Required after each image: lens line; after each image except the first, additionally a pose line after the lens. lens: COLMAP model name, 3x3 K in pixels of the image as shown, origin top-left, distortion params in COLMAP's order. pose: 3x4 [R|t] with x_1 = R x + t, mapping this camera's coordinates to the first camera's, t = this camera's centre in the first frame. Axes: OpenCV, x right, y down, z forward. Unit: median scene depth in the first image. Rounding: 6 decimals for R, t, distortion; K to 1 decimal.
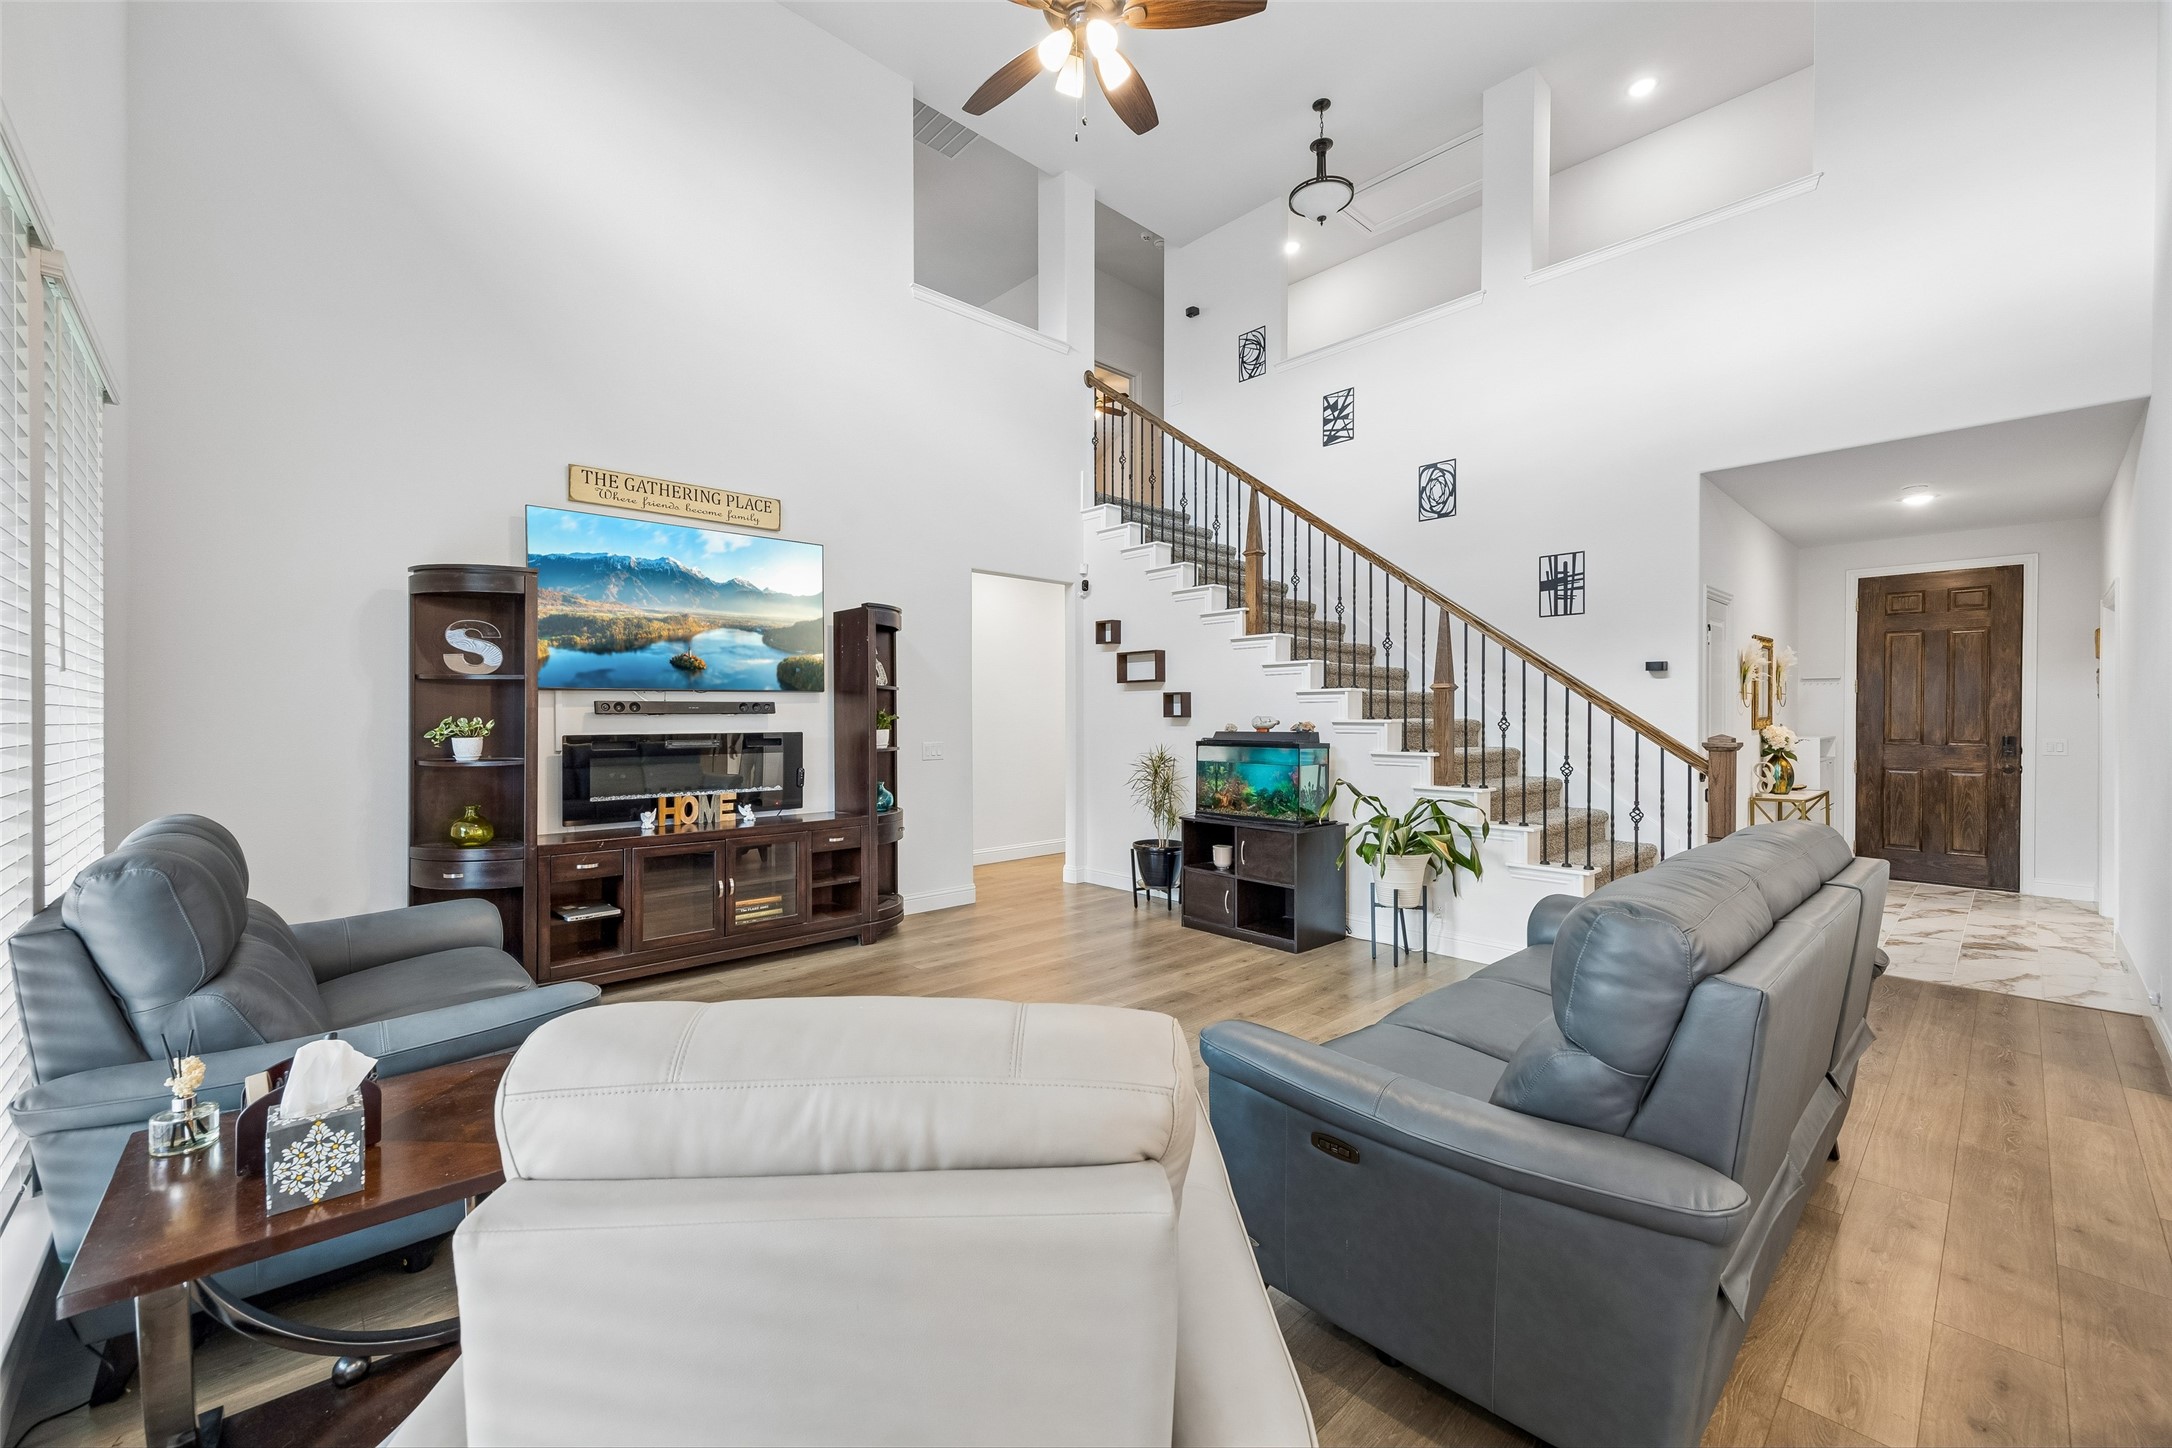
lens RADIAL K [[868.2, 0, 1076.4], [0, 868.2, 728.3], [0, 0, 1]] dist [0.010076, -0.001993]
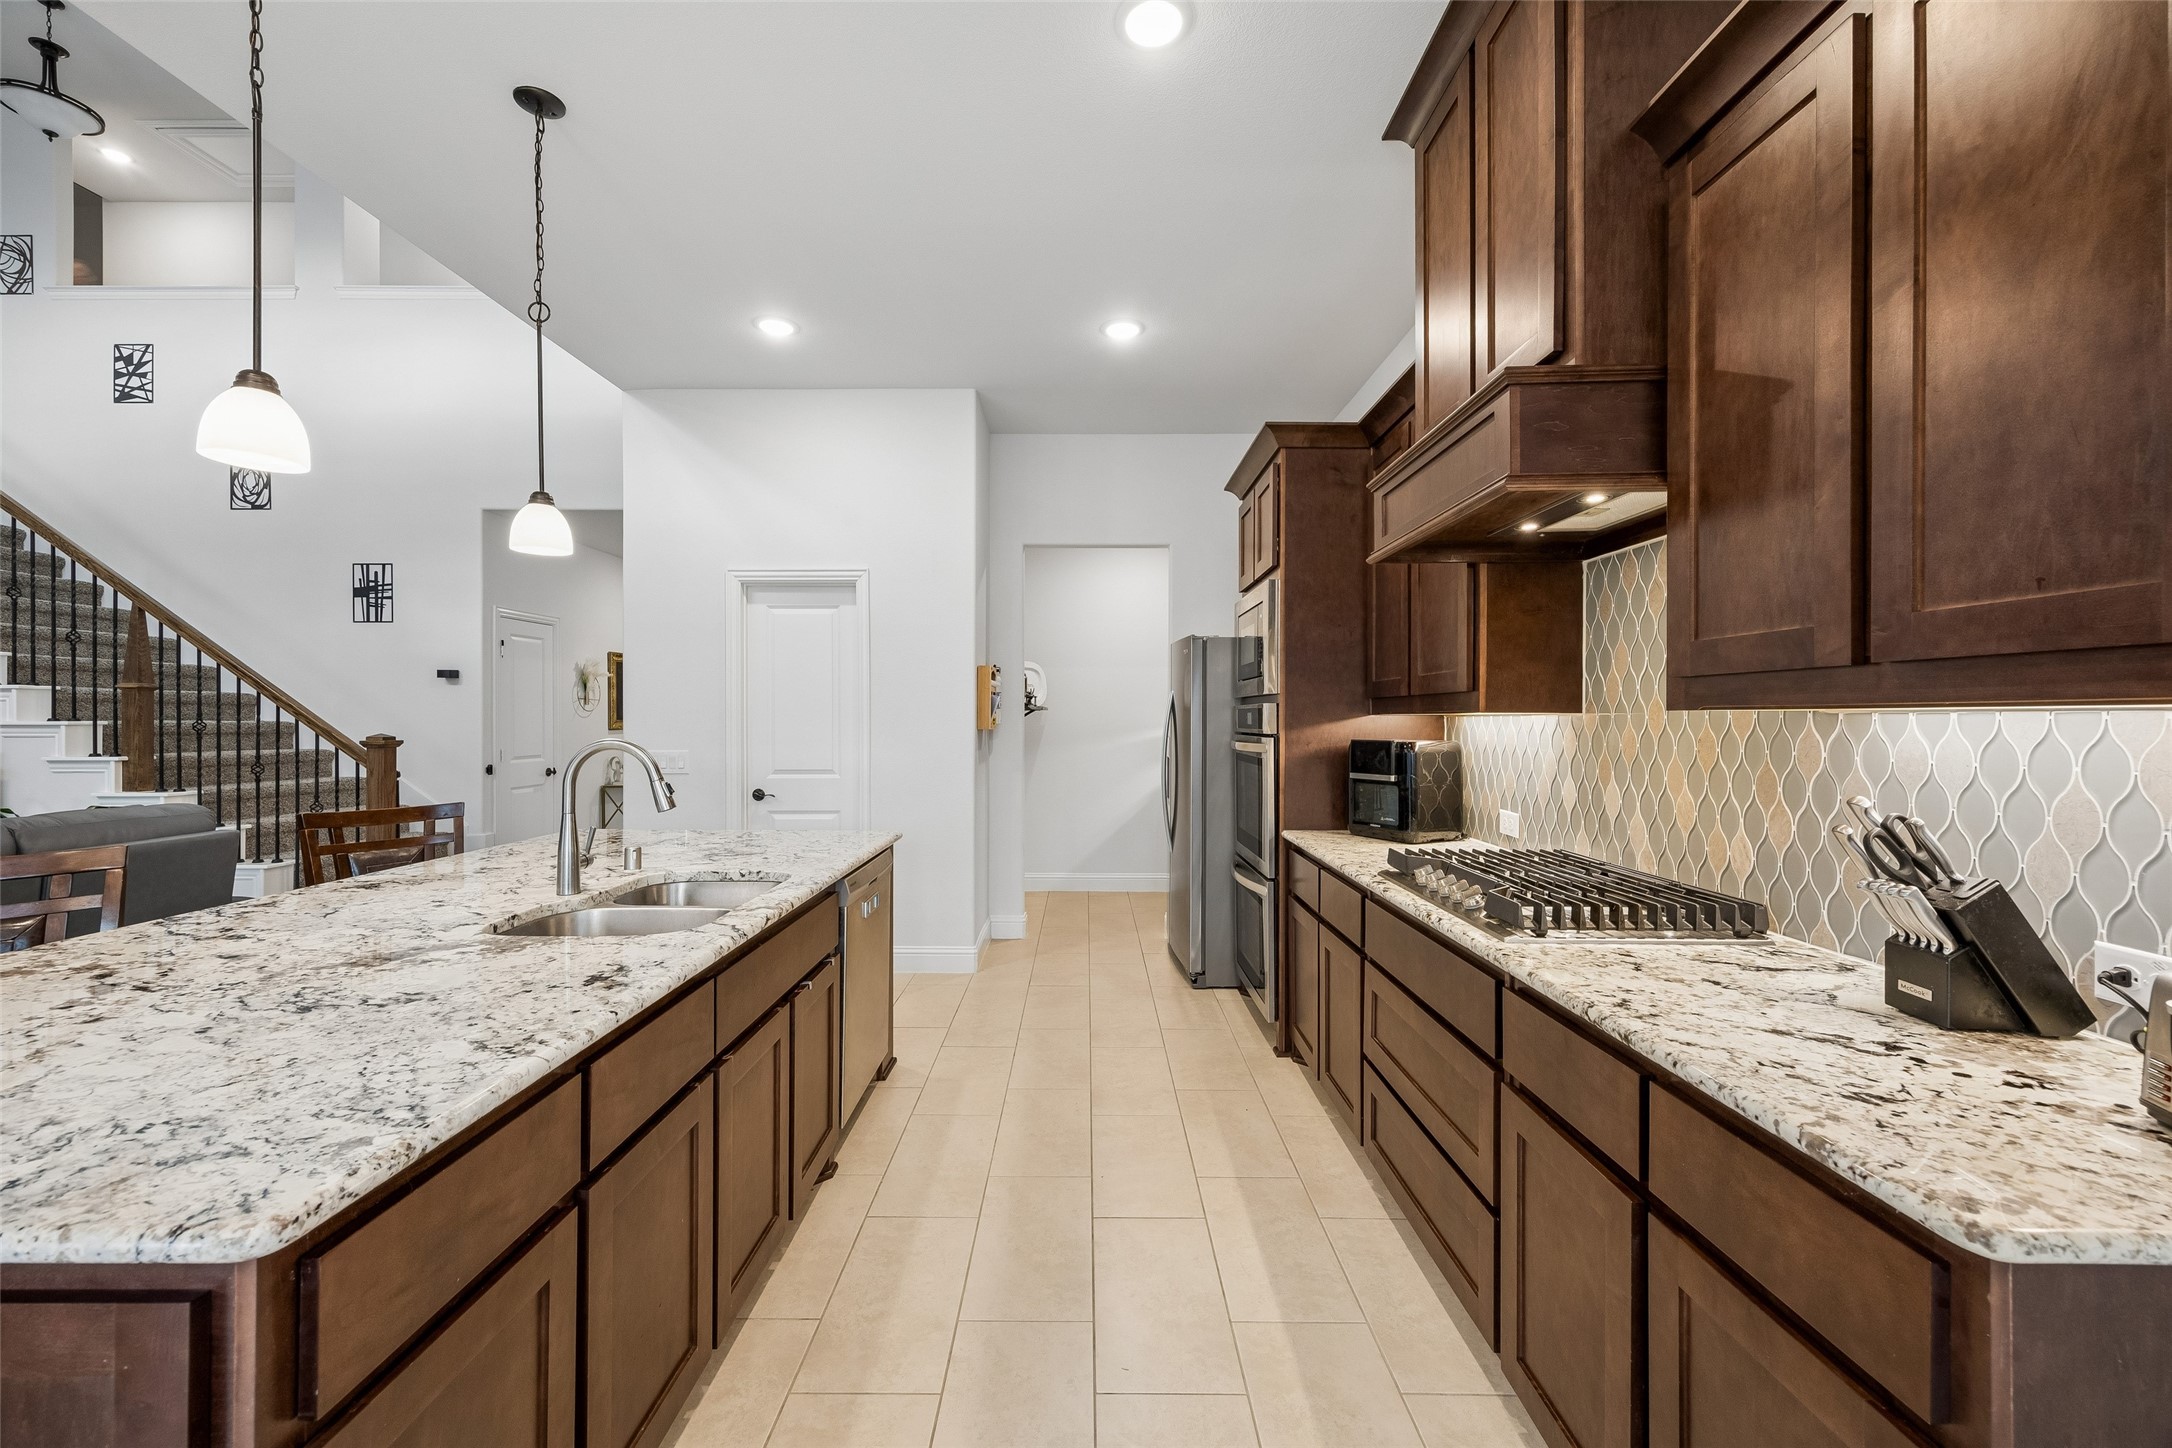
lens RADIAL K [[868.2, 0, 1085.2], [0, 868.2, 721.0], [0, 0, 1]] dist [0.010076, -0.001993]
pose [[0.678614, 0.000197, 0.734495, 1.217025], [0.010574, 0.999894, -0.010038, 0.030840], [-0.734419, 0.014578, 0.678540, -1.143442]]
